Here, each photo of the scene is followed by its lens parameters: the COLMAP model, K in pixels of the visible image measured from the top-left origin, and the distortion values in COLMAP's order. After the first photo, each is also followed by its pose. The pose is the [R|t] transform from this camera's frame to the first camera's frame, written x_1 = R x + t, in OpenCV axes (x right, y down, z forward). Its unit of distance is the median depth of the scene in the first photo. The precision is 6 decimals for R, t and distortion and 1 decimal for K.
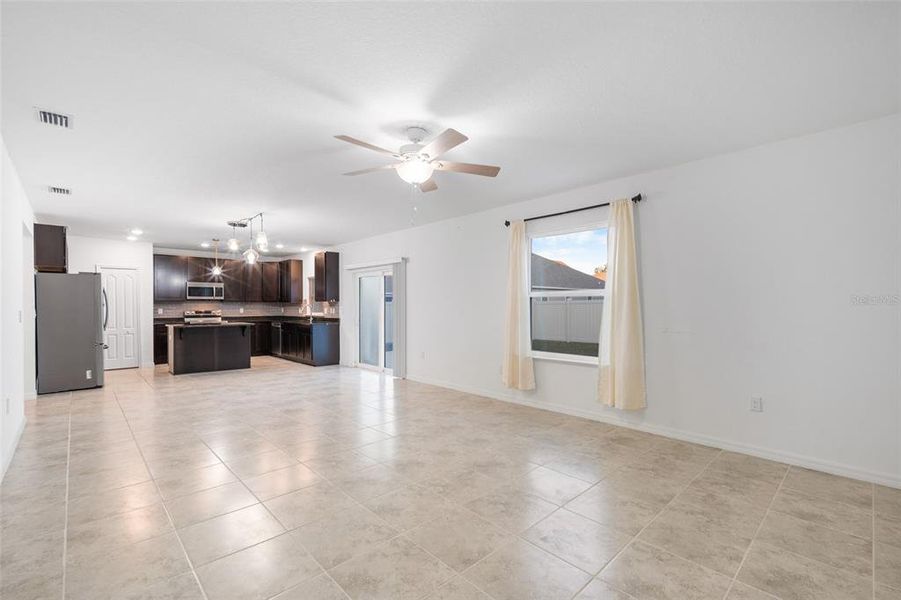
lens RADIAL K [[403.9, 0, 452.8], [0, 403.9, 304.1], [0, 0, 1]] dist [0.001593, -0.000850]
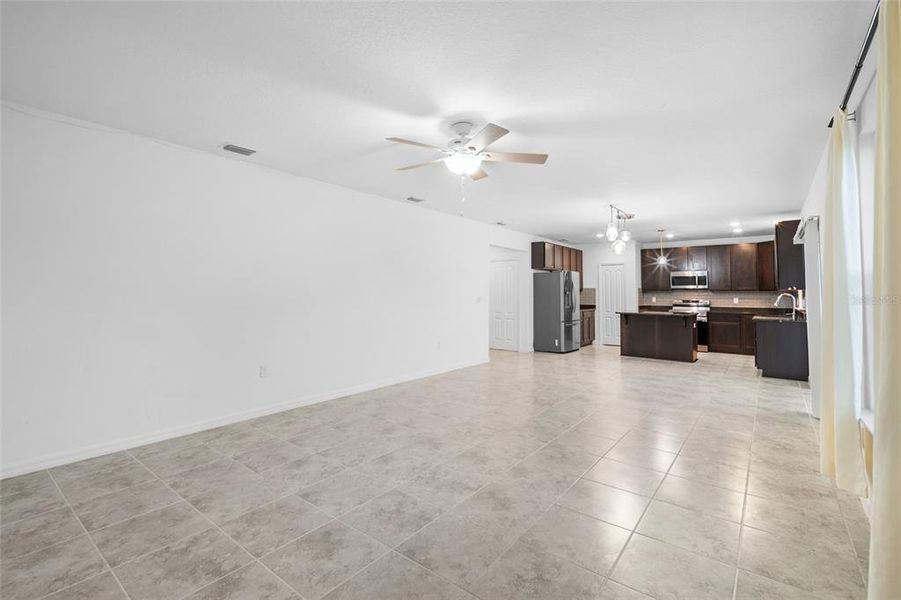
lens RADIAL K [[403.9, 0, 451.4], [0, 403.9, 302.9], [0, 0, 1]] dist [0.001593, -0.000850]
pose [[0.134322, 0.026263, -0.990590, 0.332754], [-0.002401, 0.999654, 0.026178, -0.001088], [0.990935, -0.001138, 0.134339, 0.318422]]
